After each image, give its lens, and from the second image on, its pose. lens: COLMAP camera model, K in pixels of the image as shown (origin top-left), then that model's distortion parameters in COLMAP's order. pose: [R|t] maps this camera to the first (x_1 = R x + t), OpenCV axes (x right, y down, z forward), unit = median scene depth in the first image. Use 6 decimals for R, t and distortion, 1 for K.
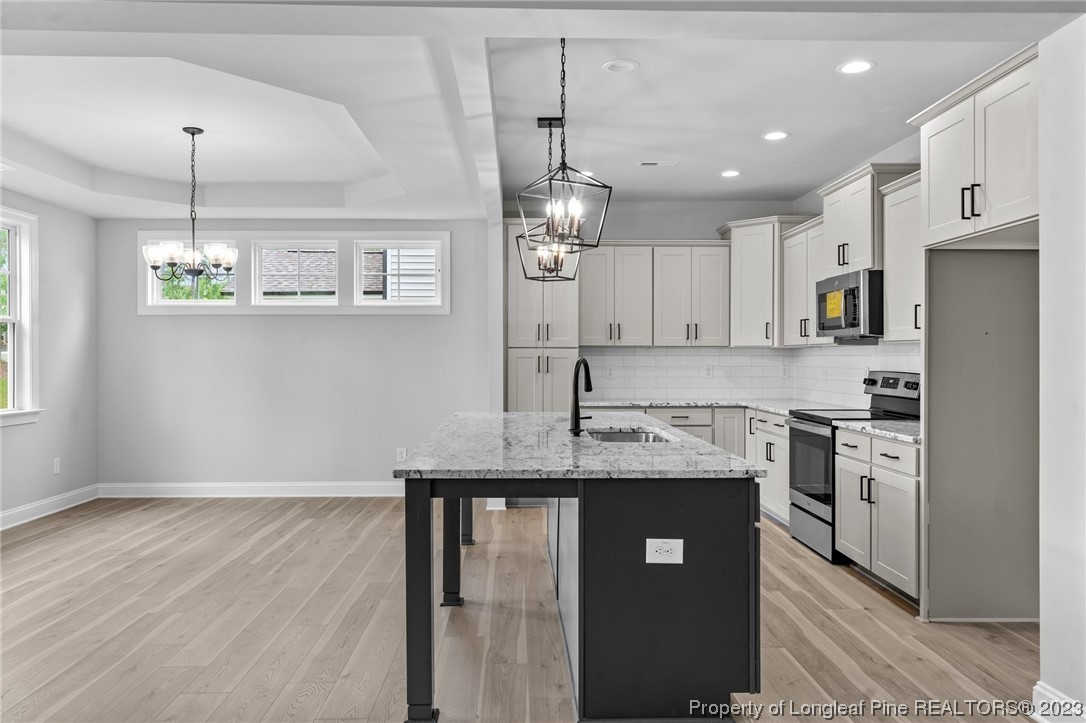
lens RADIAL K [[777.0, 0, 540.9], [0, 777.0, 359.6], [0, 0, 1]] dist [0.014434, 0.001387]
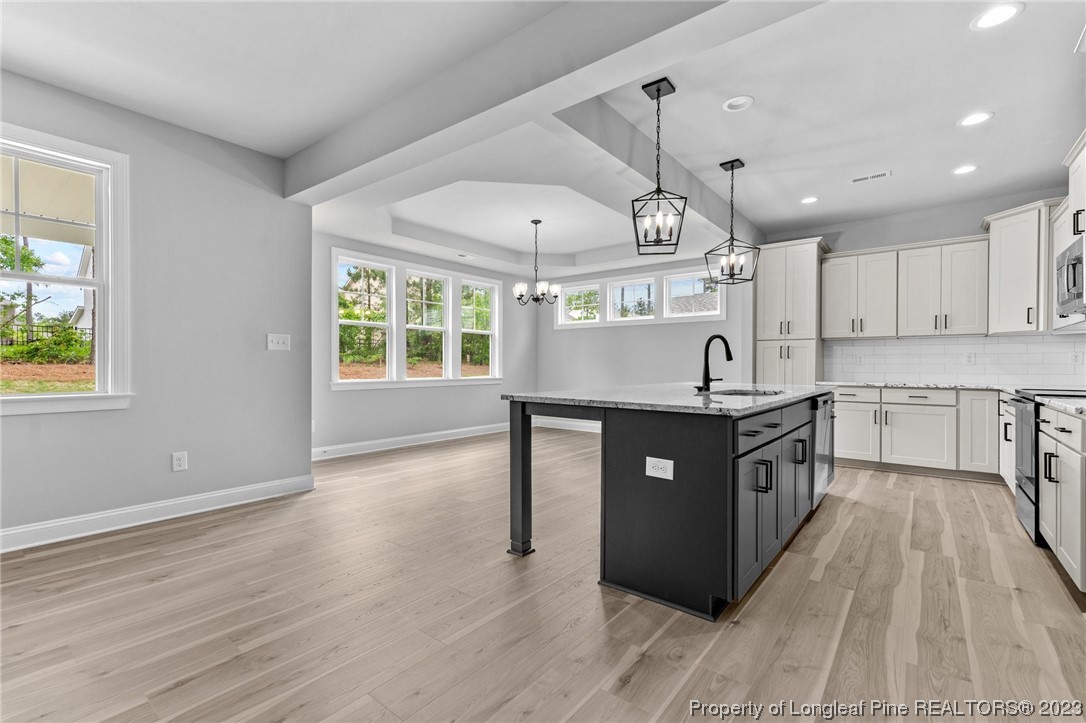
lens RADIAL K [[477.9, 0, 544.8], [0, 477.9, 366.6], [0, 0, 1]] dist [0.014175, -0.001071]
pose [[0.767531, 0.004691, -0.640995, 0.256582], [-0.005834, 0.999983, 0.000332, 0.039558], [0.640985, 0.003485, 0.767545, 0.135149]]
